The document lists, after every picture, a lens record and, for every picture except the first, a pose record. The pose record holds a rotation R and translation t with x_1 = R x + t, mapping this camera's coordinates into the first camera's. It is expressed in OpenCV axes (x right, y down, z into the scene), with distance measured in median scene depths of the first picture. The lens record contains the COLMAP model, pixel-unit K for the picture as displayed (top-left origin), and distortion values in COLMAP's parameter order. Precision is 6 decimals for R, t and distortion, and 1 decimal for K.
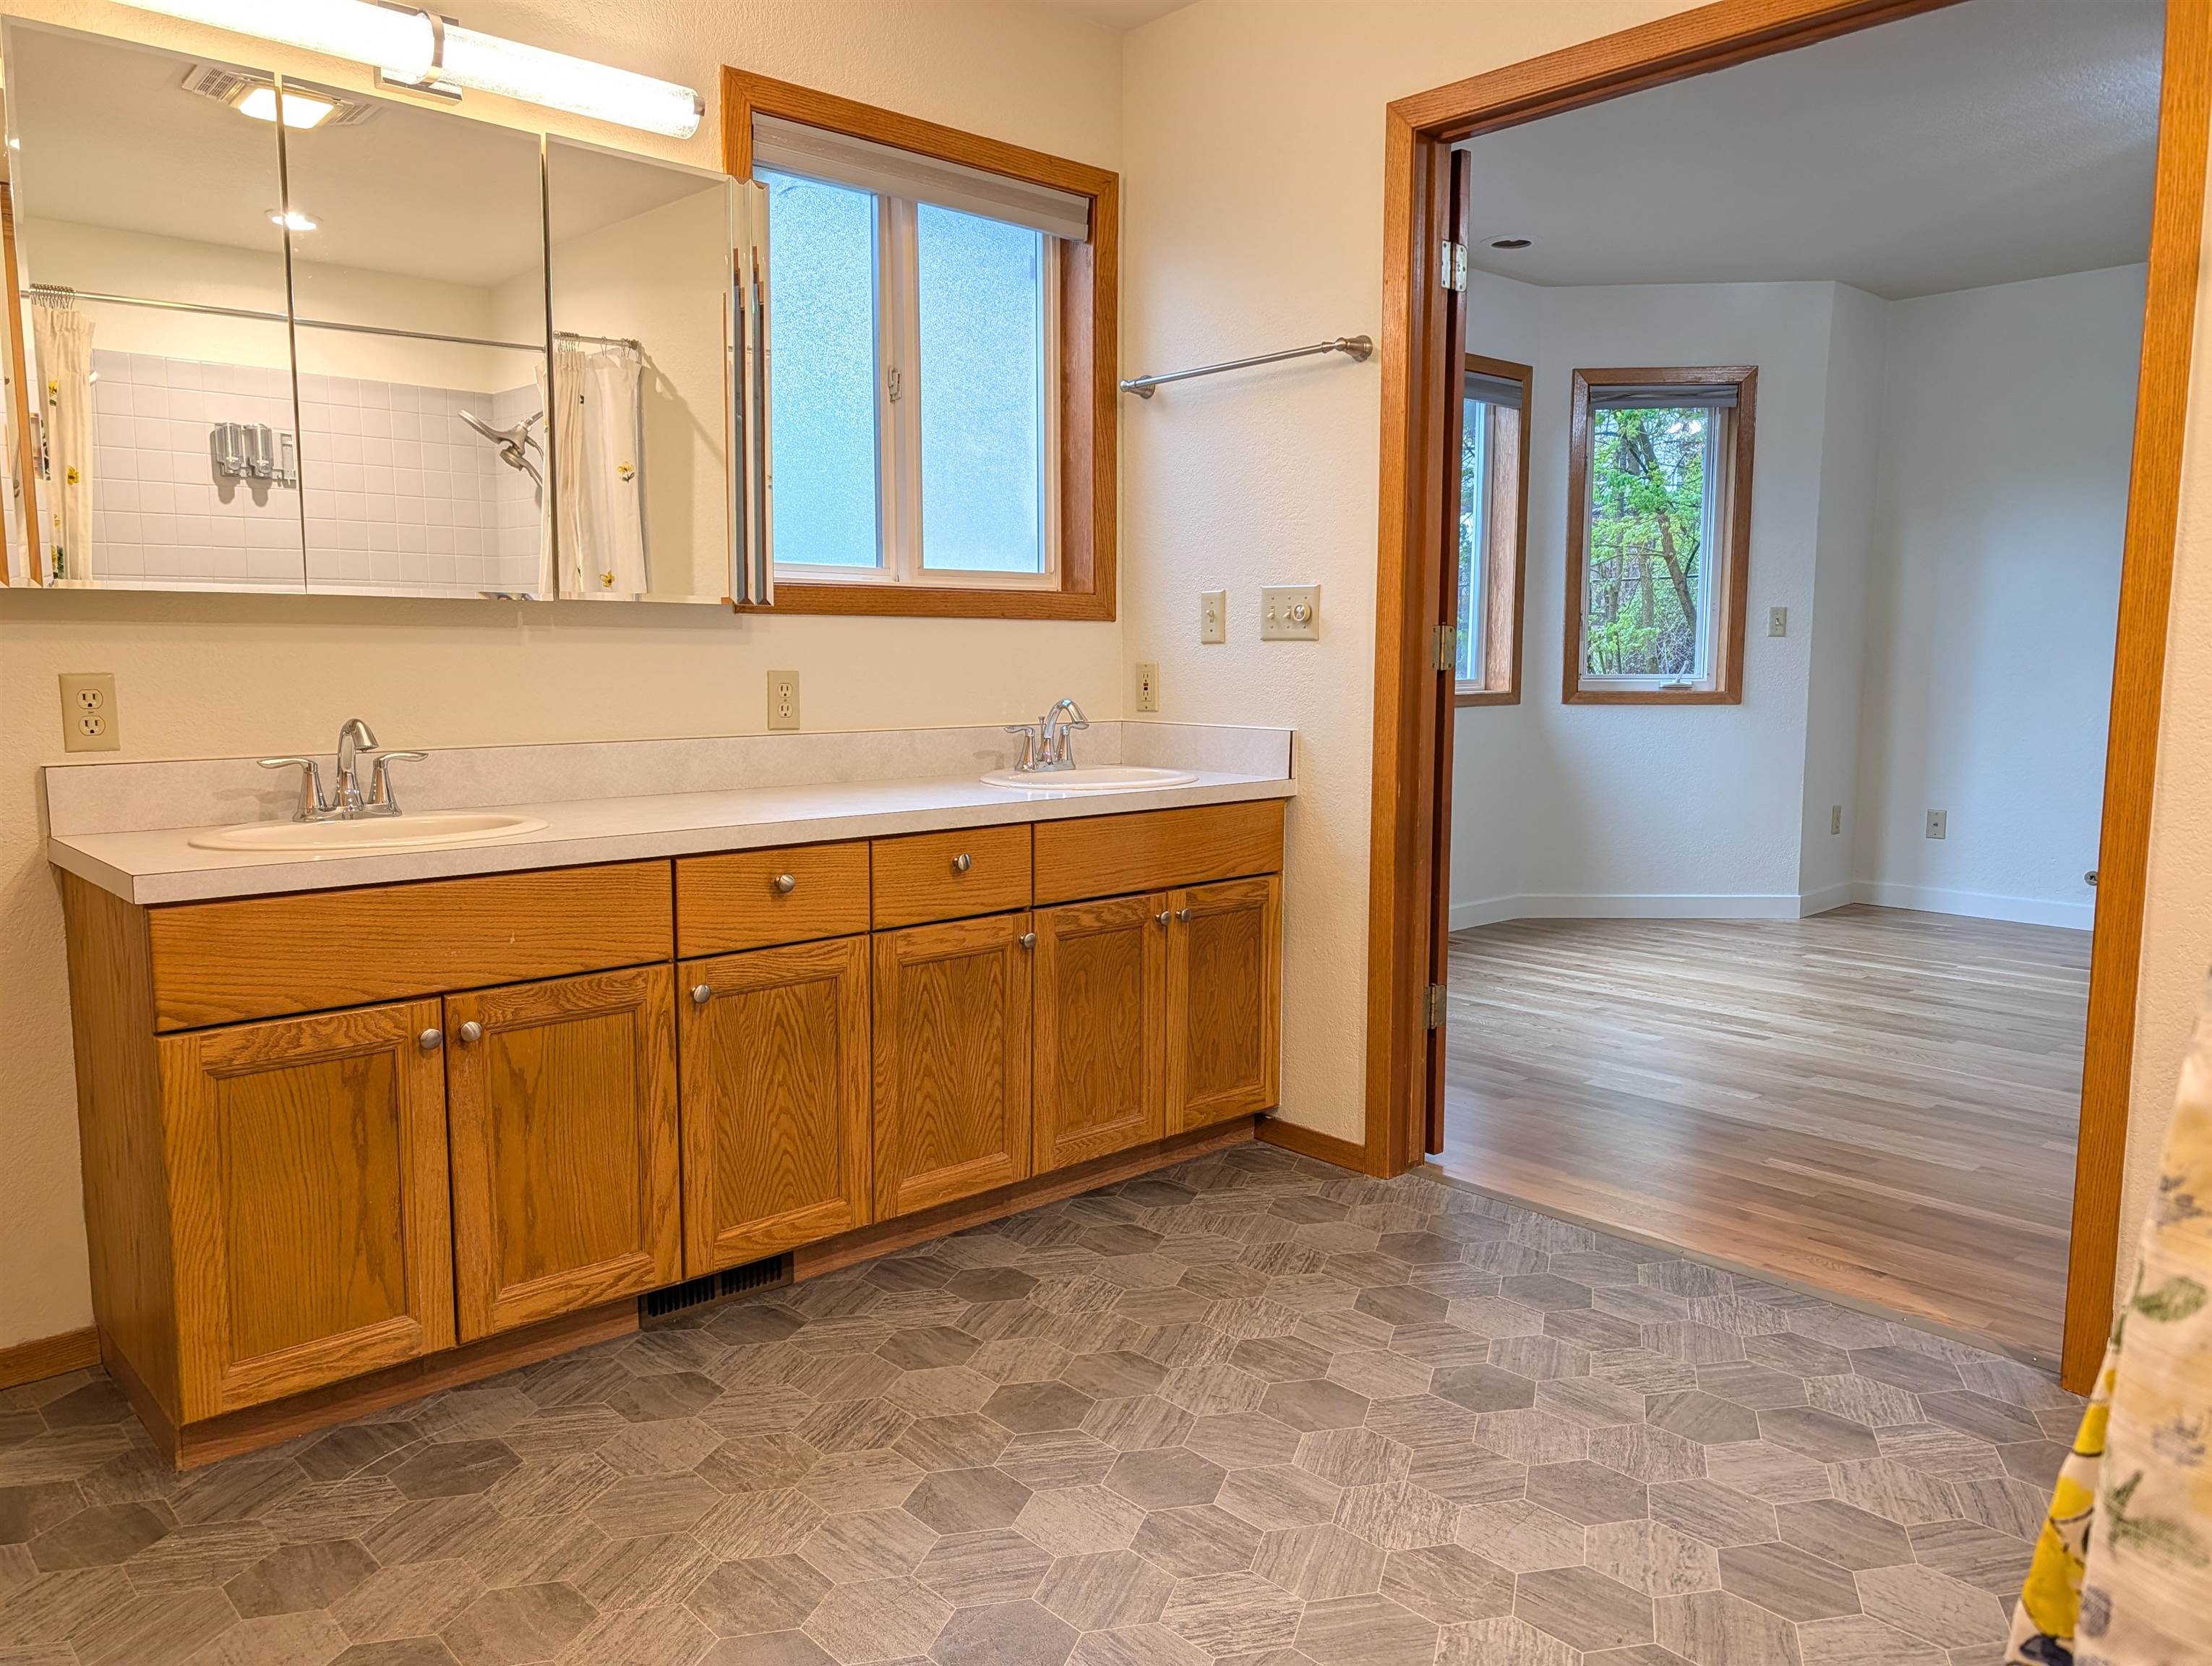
lens RADIAL K [[1573.8, 0, 1095.4], [0, 1573.8, 842.9], [0, 0, 1]] dist [0.026981, -0.035690]
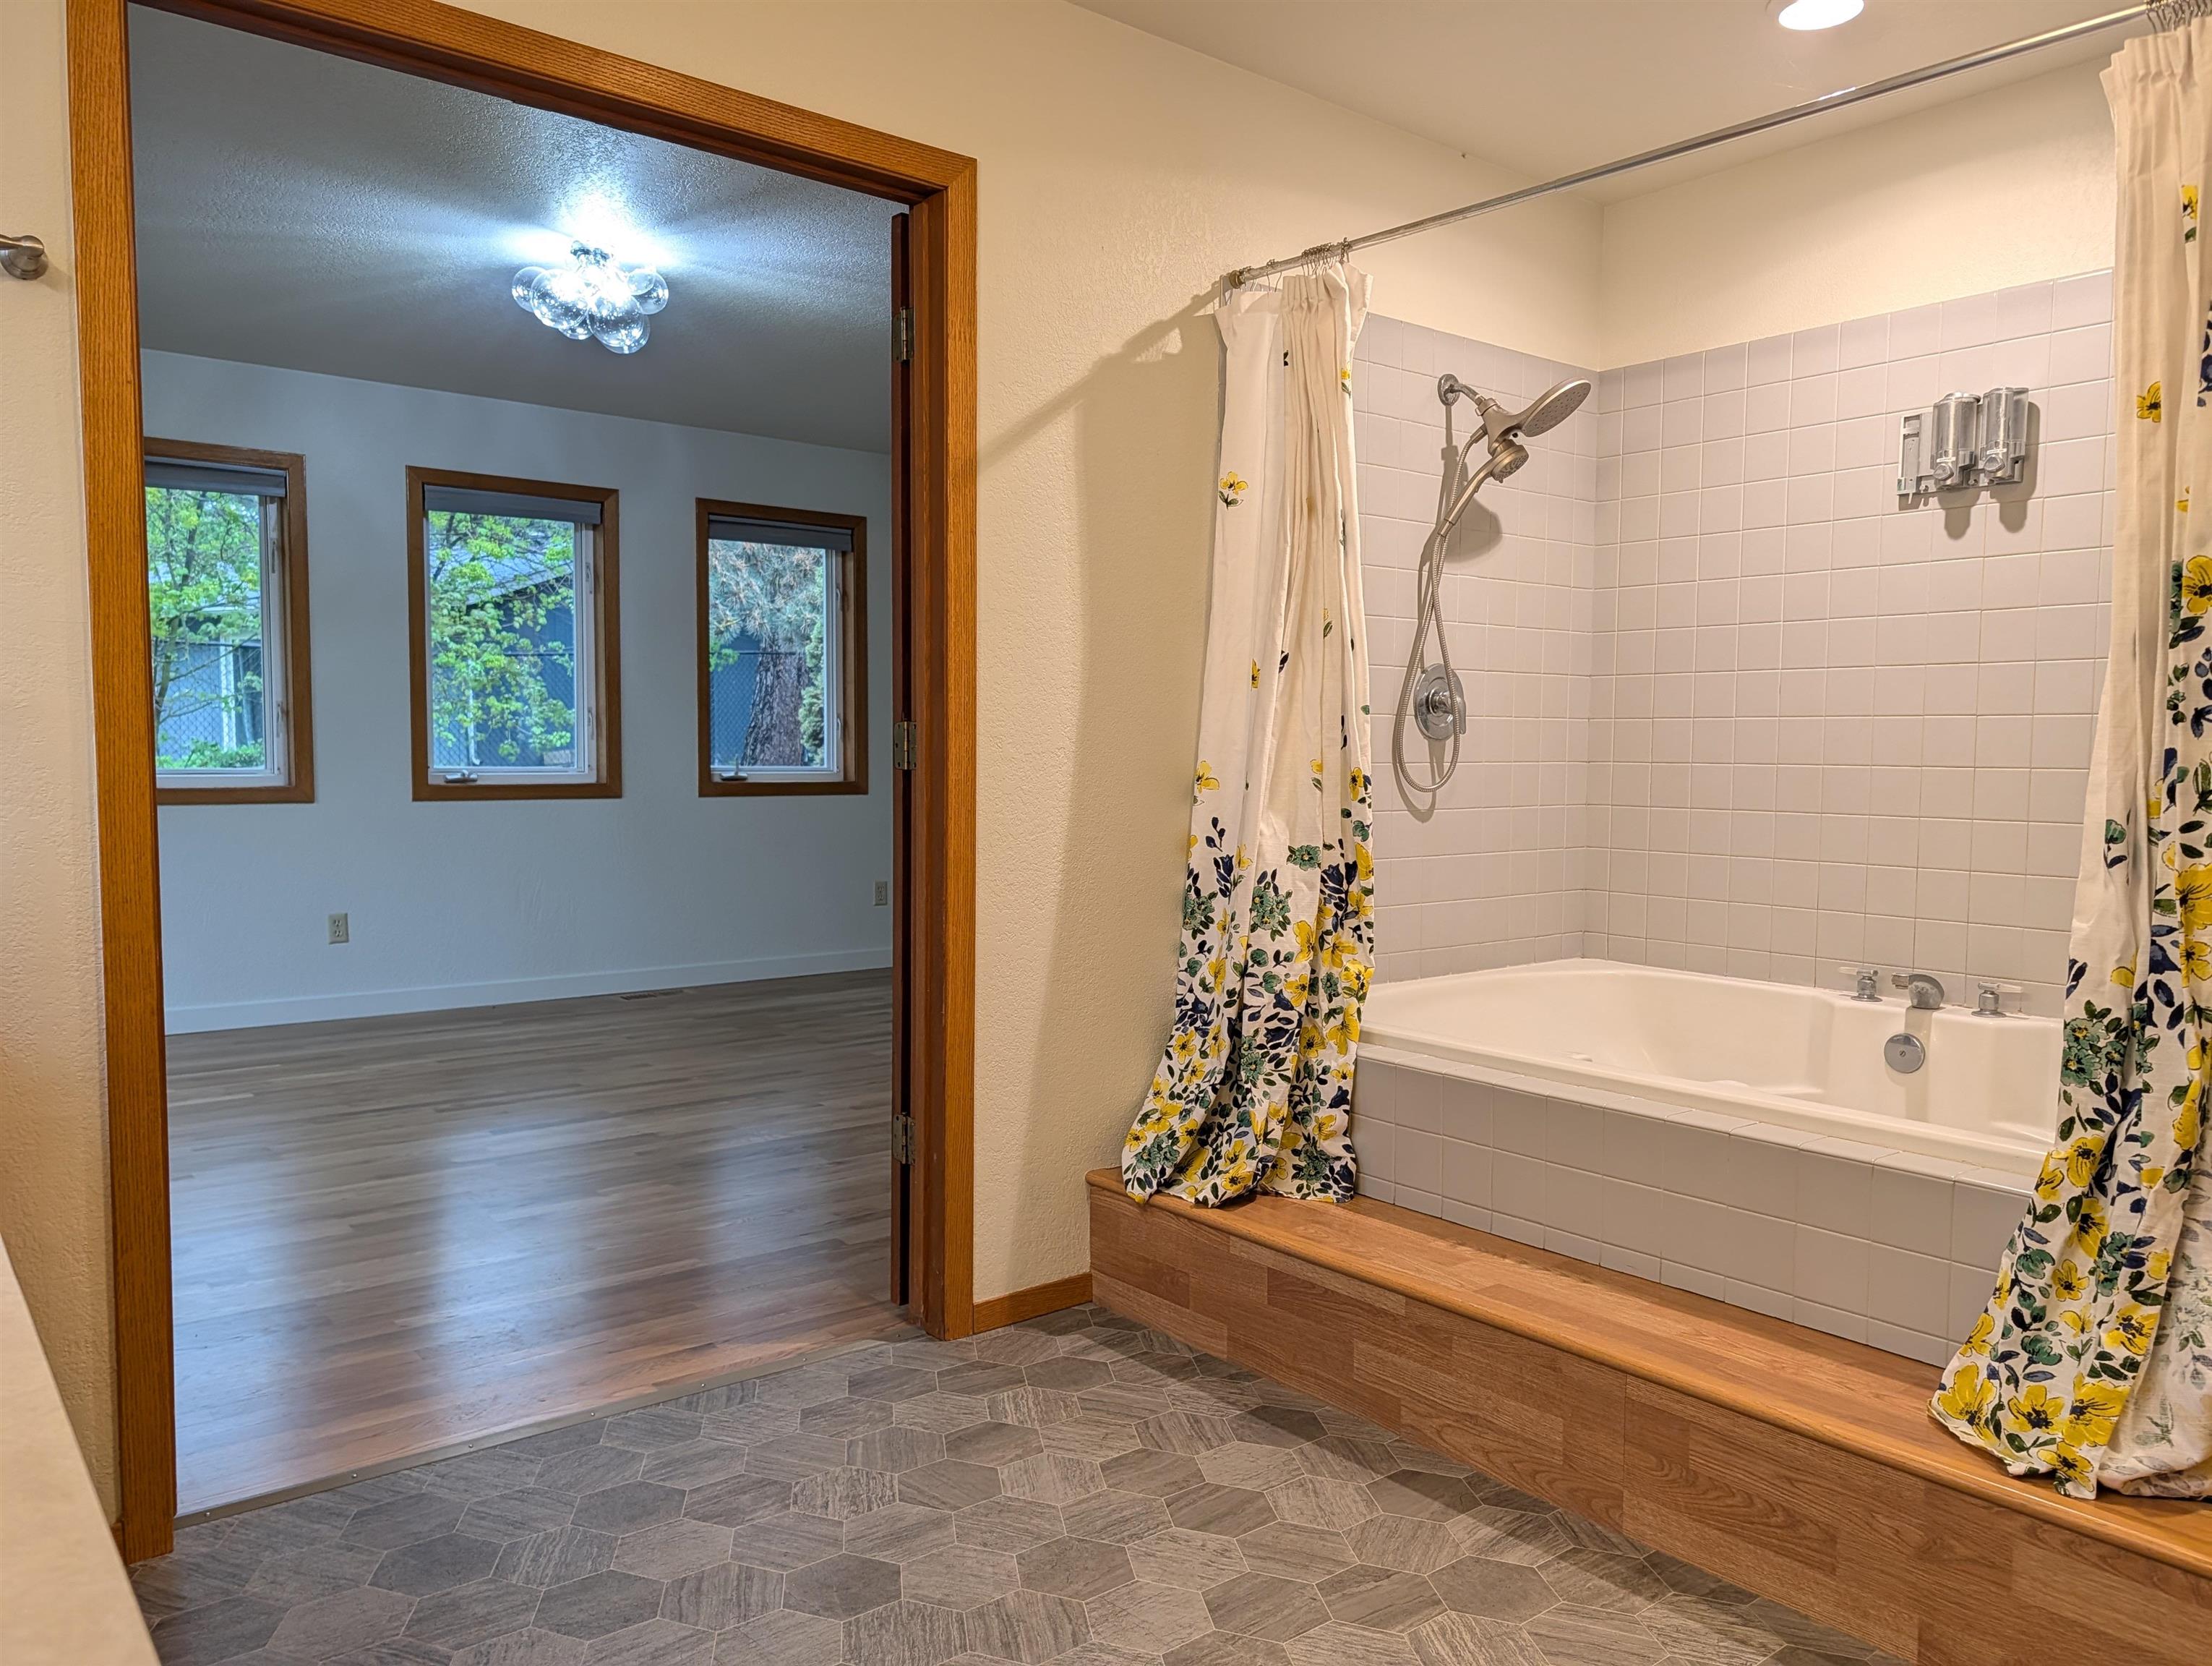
lens RADIAL K [[1573.8, 0, 1116.7], [0, 1573.8, 841.5], [0, 0, 1]] dist [0.026981, -0.035690]
pose [[0.041823, -0.052759, 0.997731, -0.540301], [0.106727, 0.993127, 0.048041, -0.082663], [-0.993408, 0.104476, 0.047166, 0.684801]]
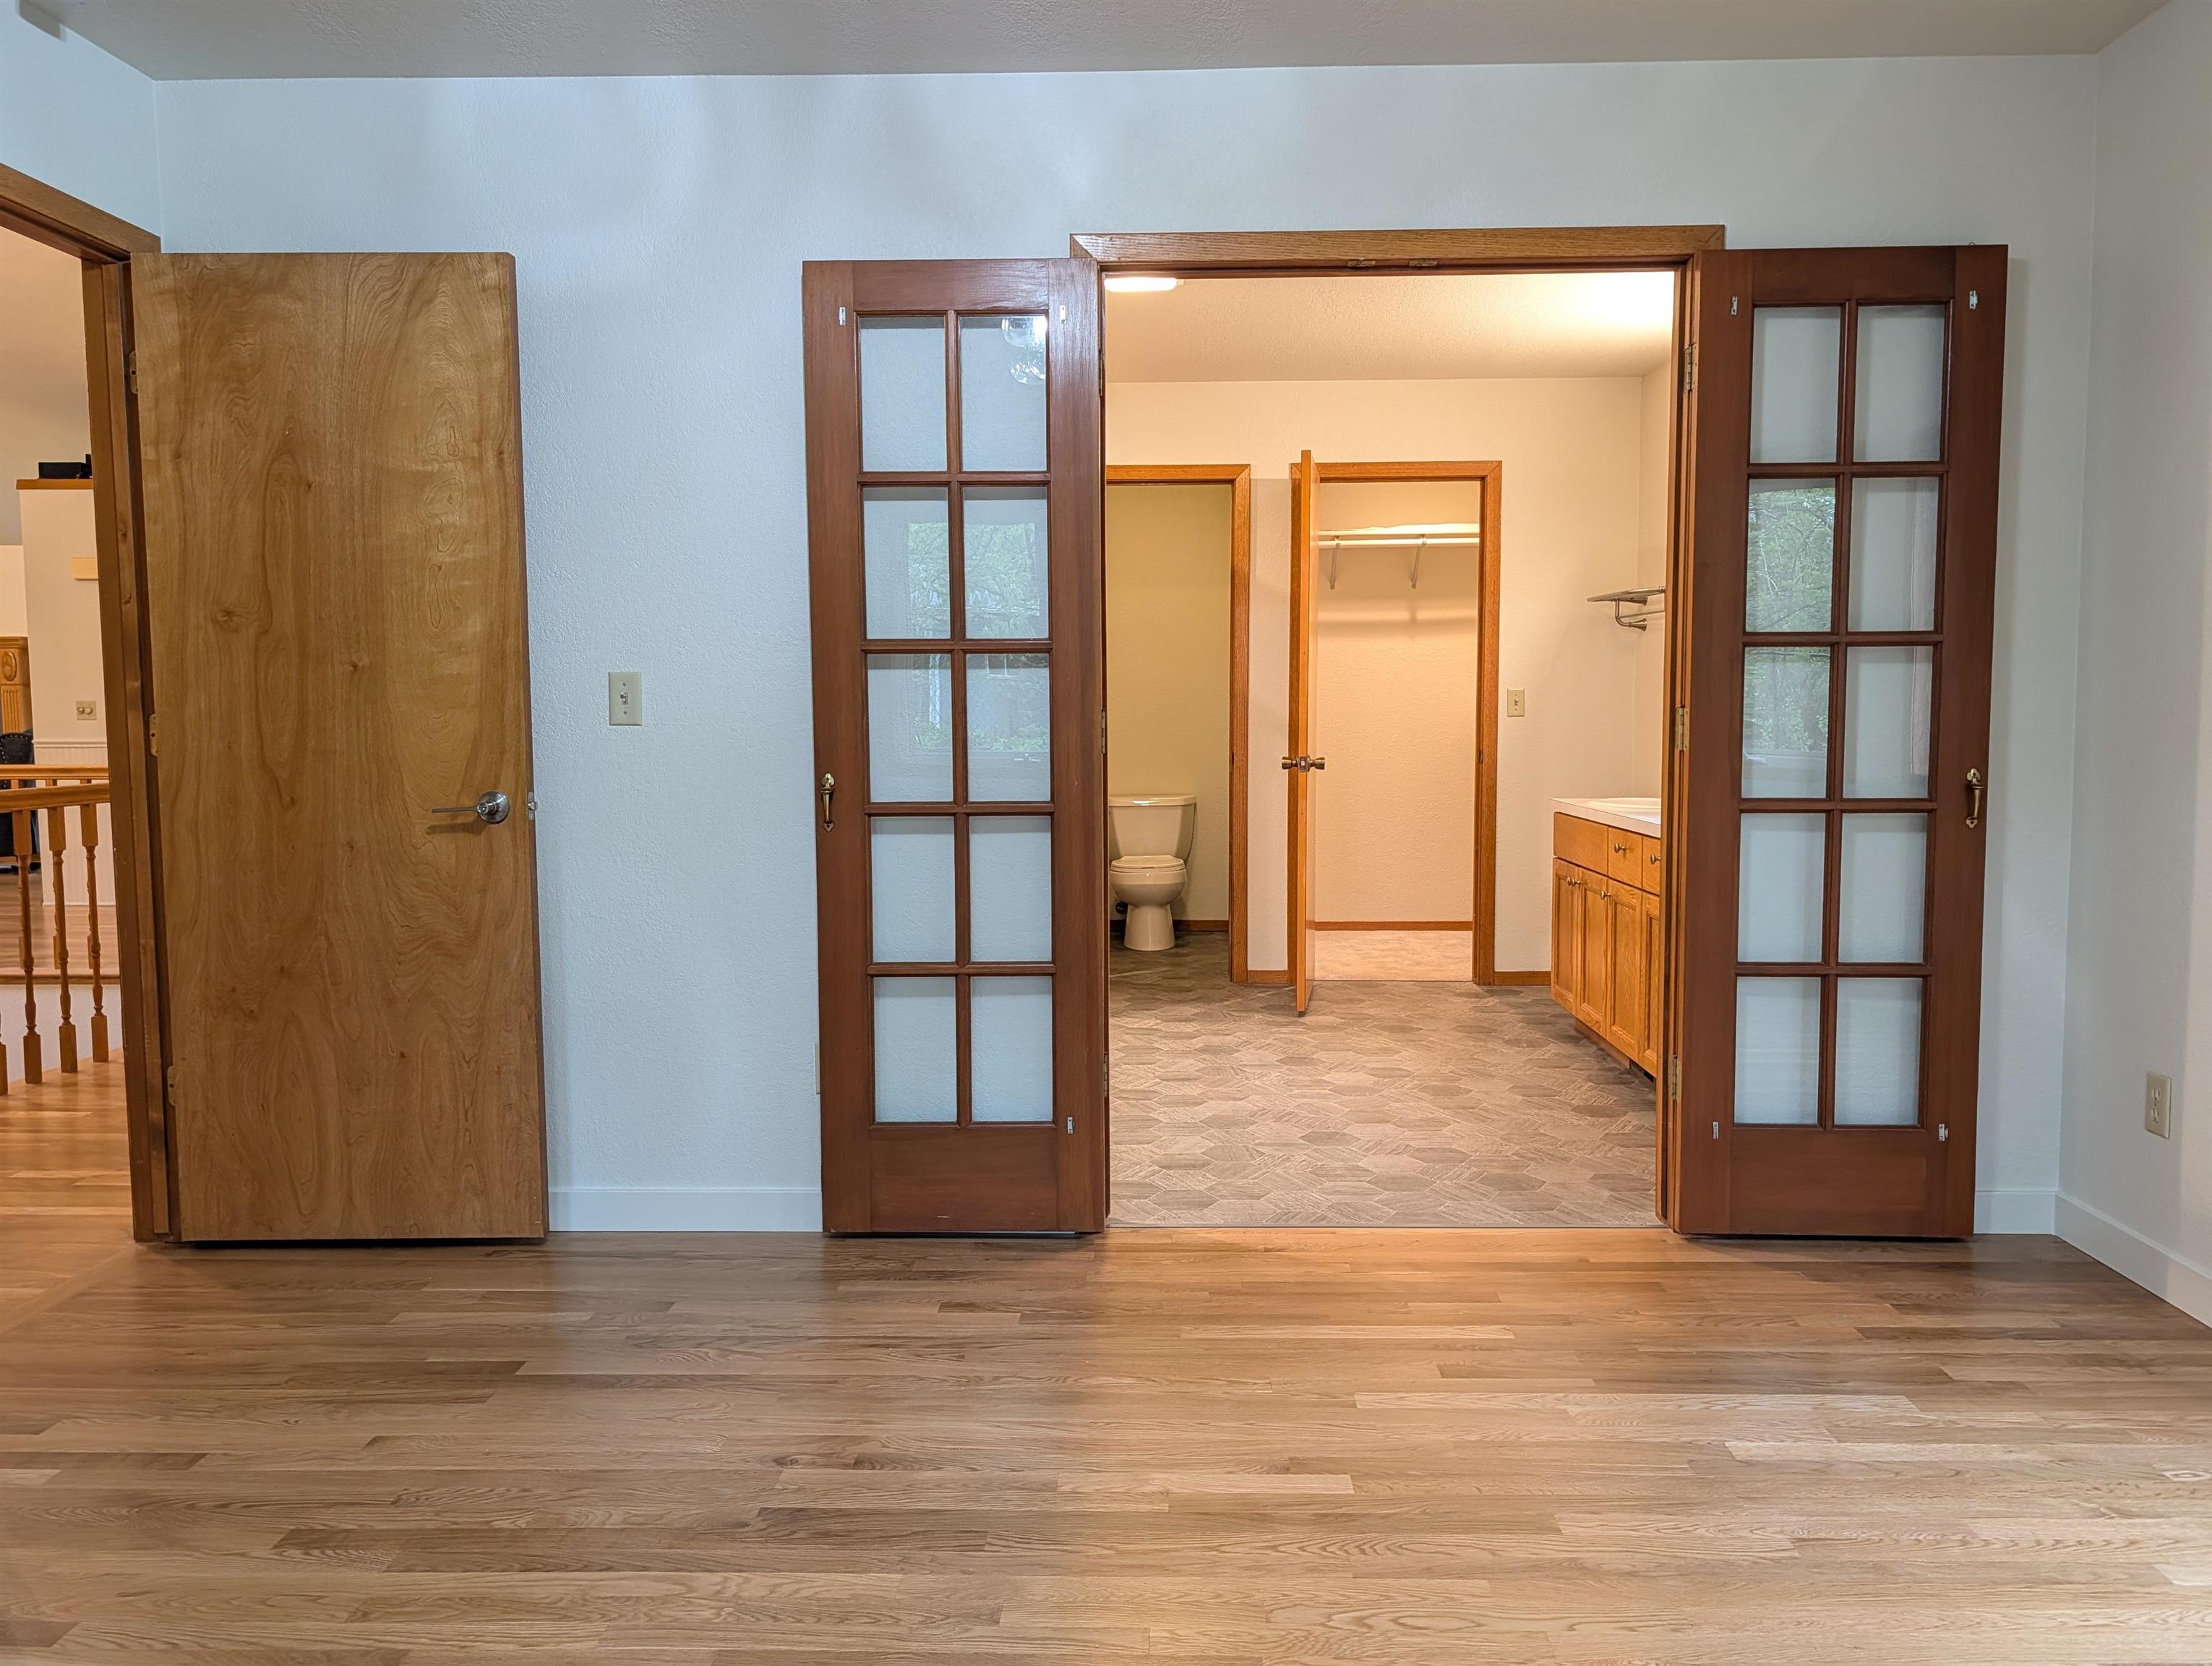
lens RADIAL K [[1573.8, 0, 1124.4], [0, 1573.8, 822.0], [0, 0, 1]] dist [0.026981, -0.035690]
pose [[-0.687690, 0.058239, -0.723665, 1.502995], [-0.080959, 0.984409, 0.156158, -0.241243], [0.721476, 0.165976, -0.672253, 1.768043]]
